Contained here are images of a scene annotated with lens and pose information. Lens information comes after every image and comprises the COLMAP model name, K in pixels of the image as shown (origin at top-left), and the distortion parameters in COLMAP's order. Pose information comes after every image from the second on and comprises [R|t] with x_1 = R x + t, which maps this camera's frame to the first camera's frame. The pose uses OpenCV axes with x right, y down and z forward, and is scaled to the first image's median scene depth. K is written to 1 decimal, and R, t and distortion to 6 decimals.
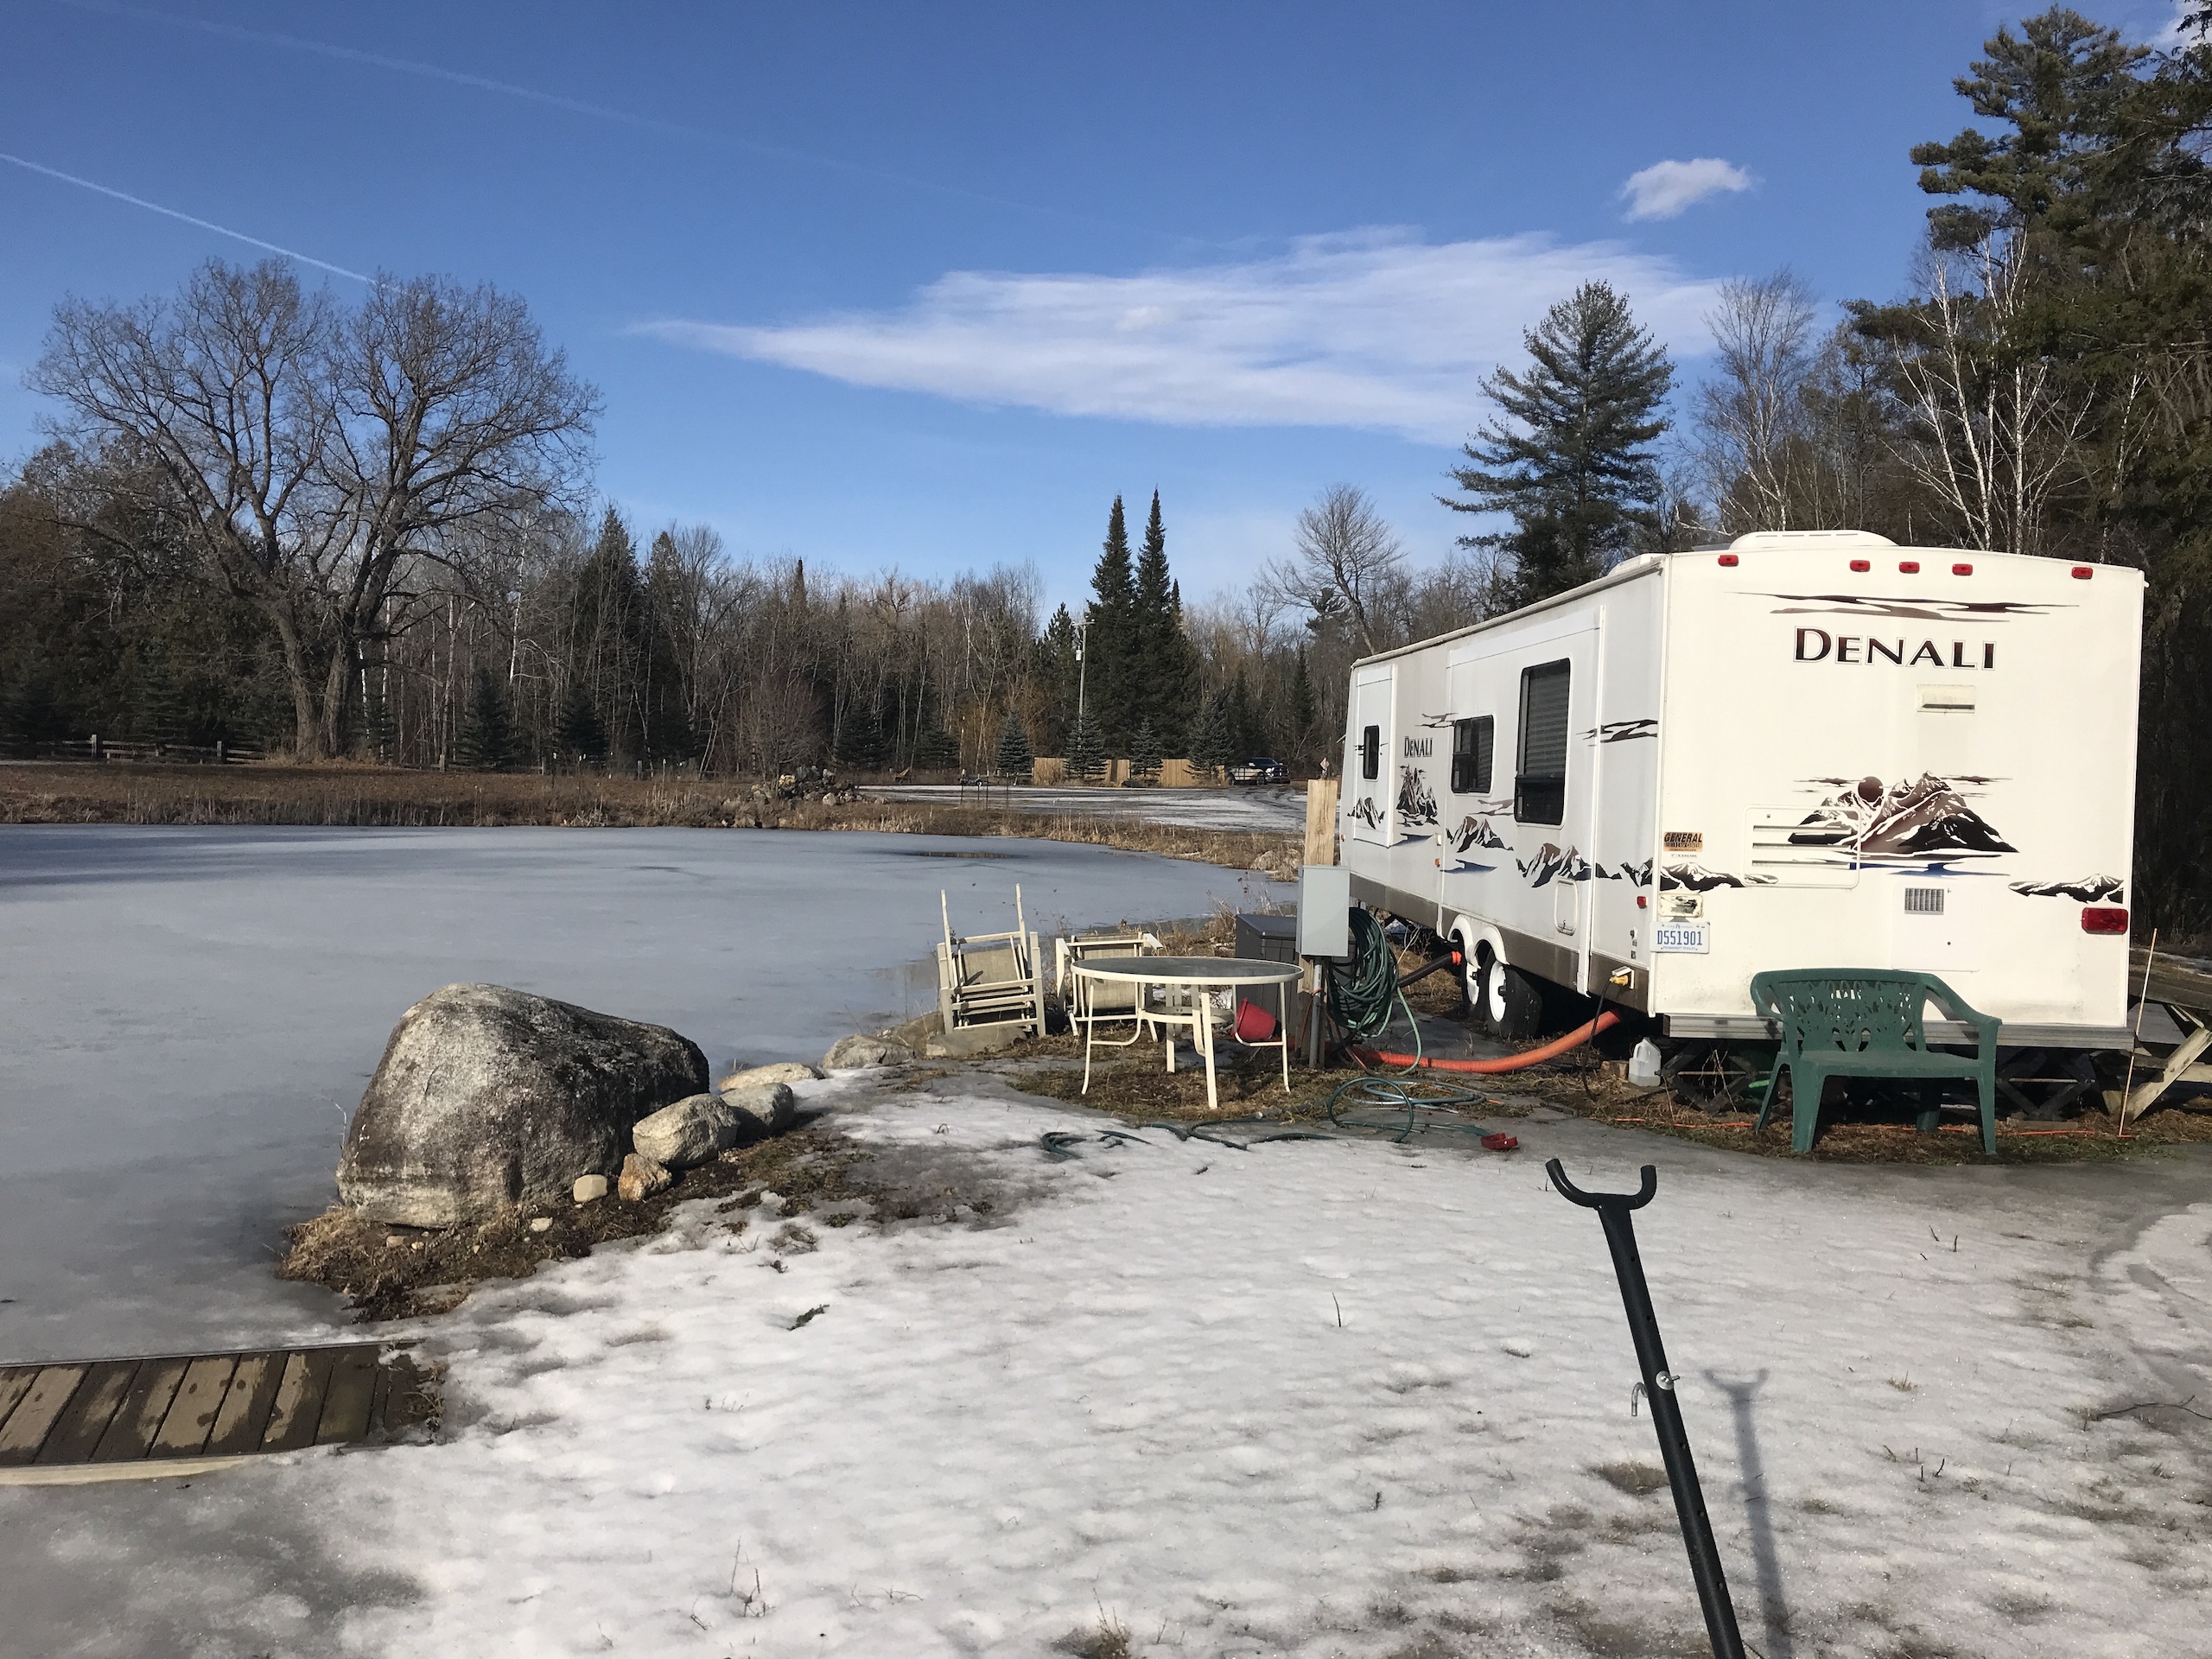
lens RADIAL K [[1819.0, 0, 1092.6], [0, 1819.0, 815.6], [0, 0, 1]] dist [0.062961, -0.084649]
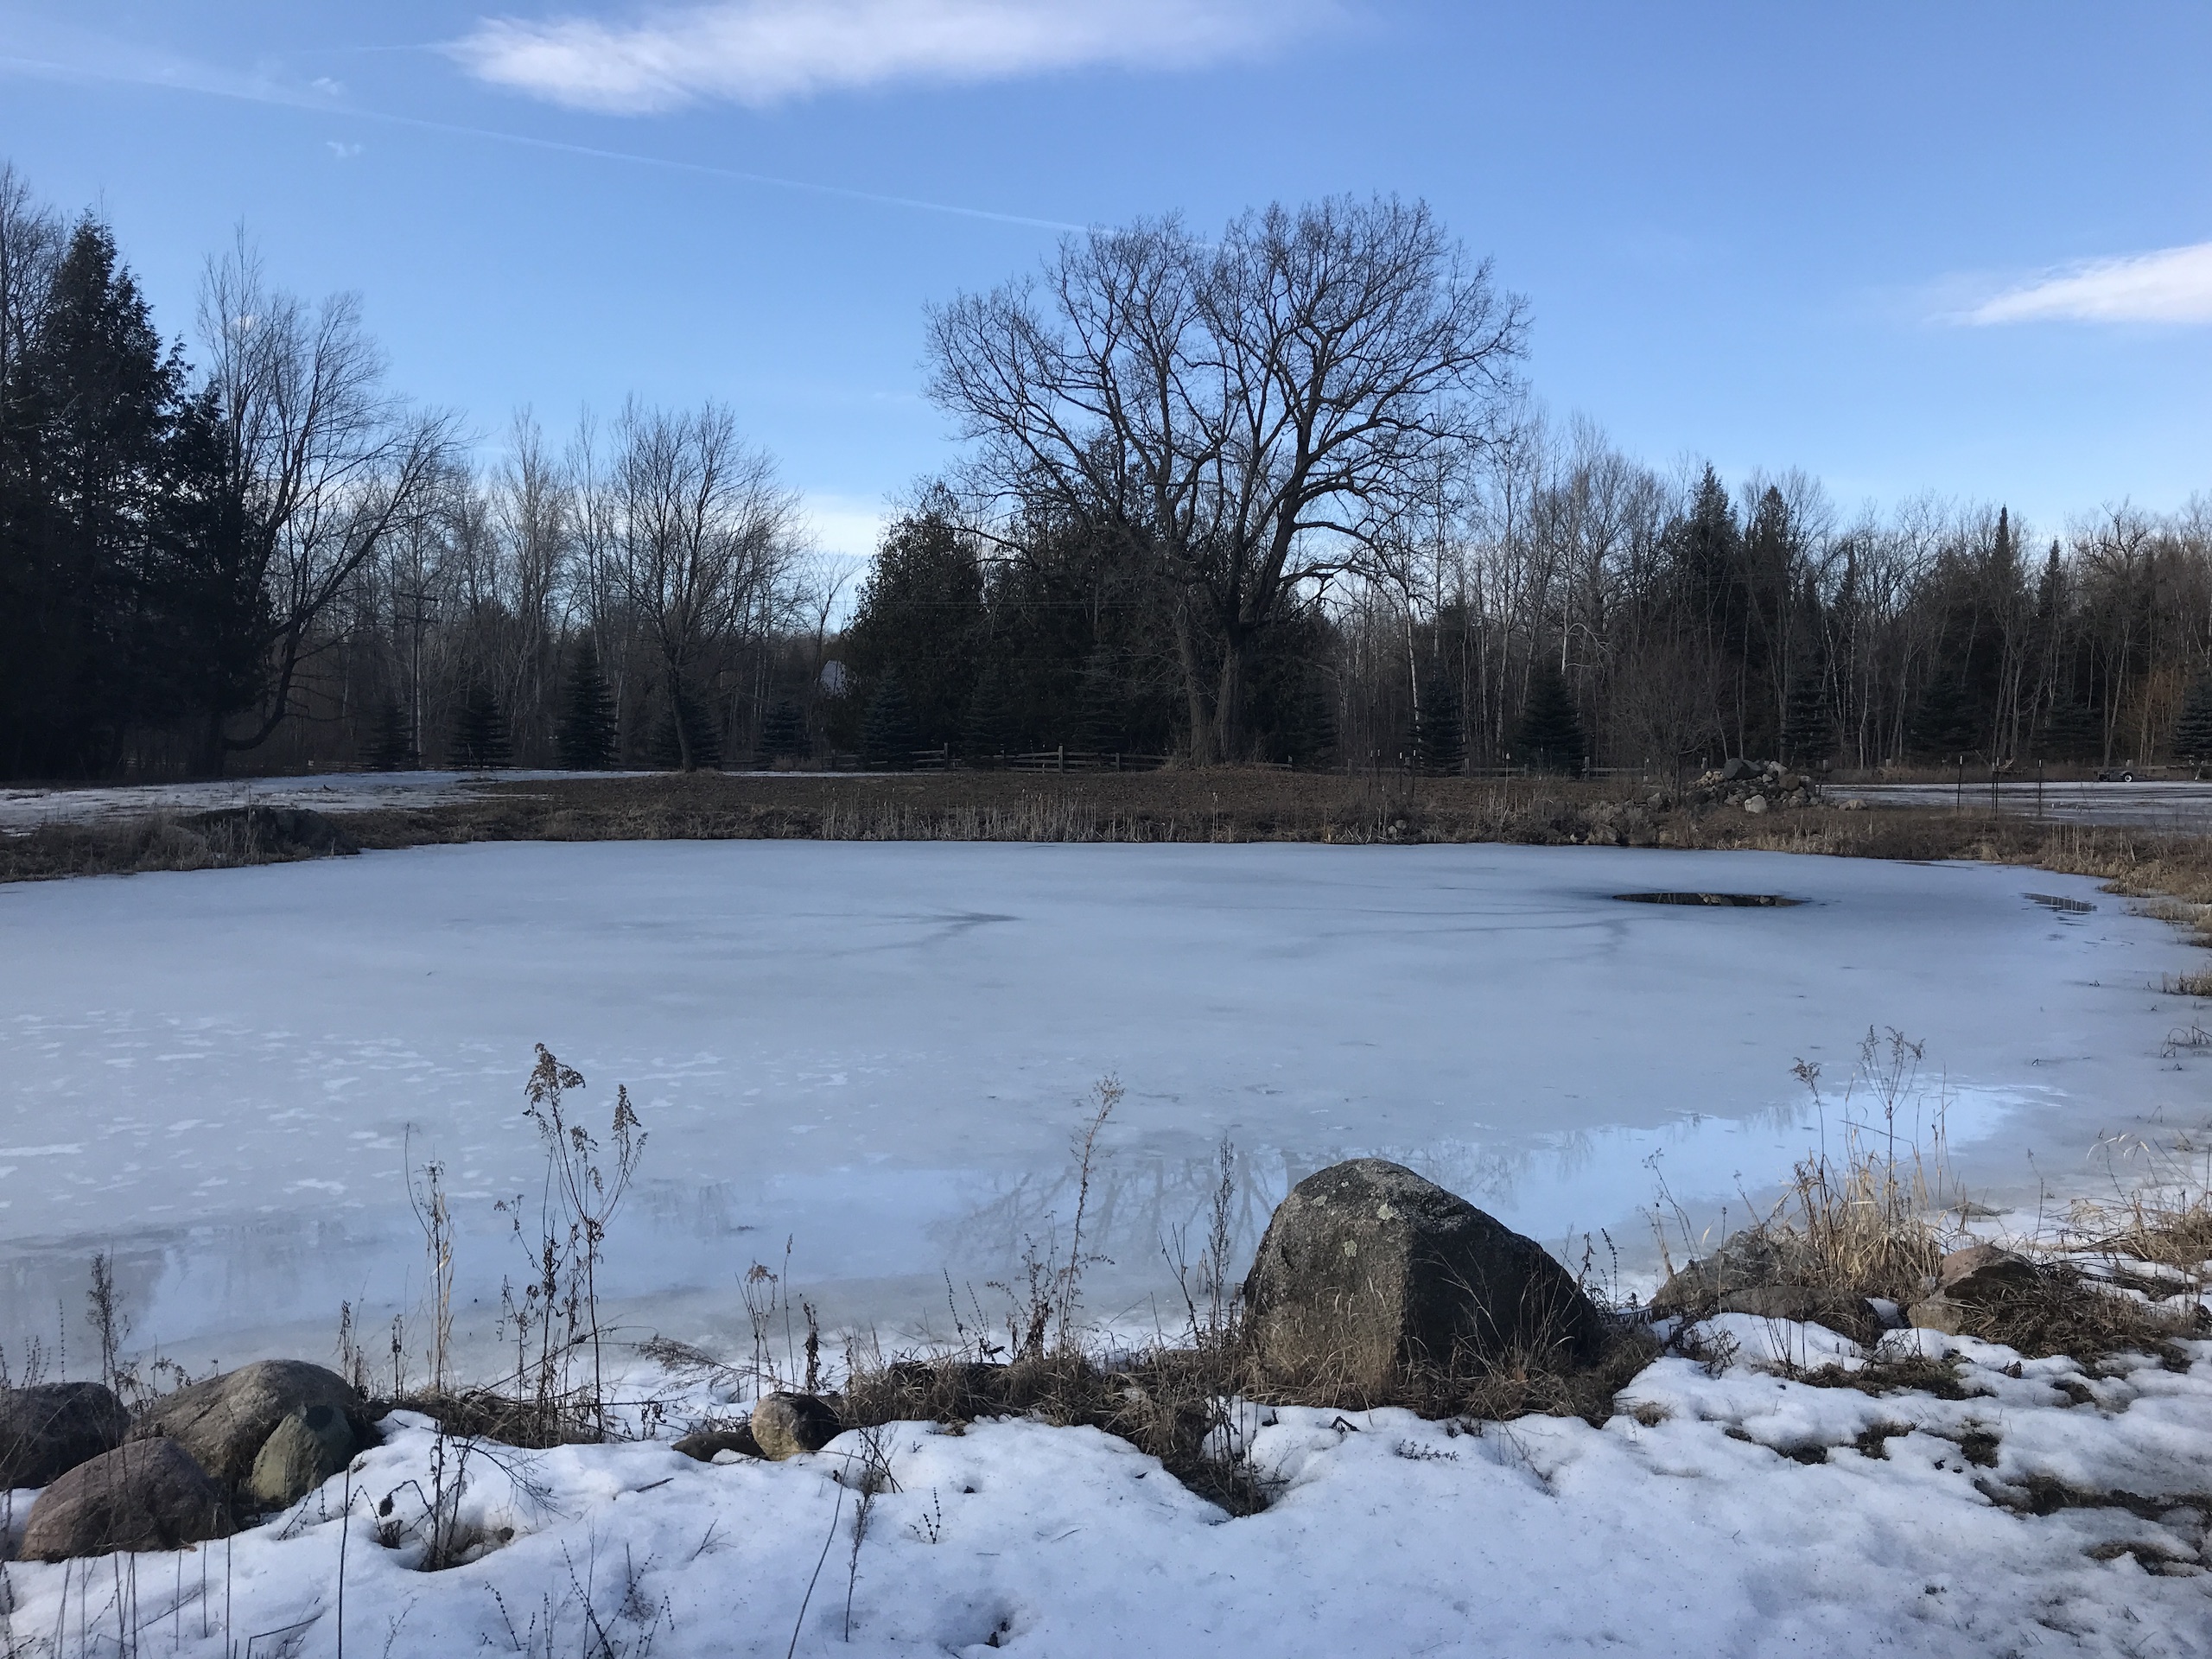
lens RADIAL K [[1819.0, 0, 1097.1], [0, 1819.0, 836.2], [0, 0, 1]] dist [0.062961, -0.084649]
pose [[0.780233, 0.002683, -0.625483, 0.105555], [0.003105, 0.999962, 0.008163, -0.003208], [0.625481, -0.008311, 0.780195, 0.300141]]
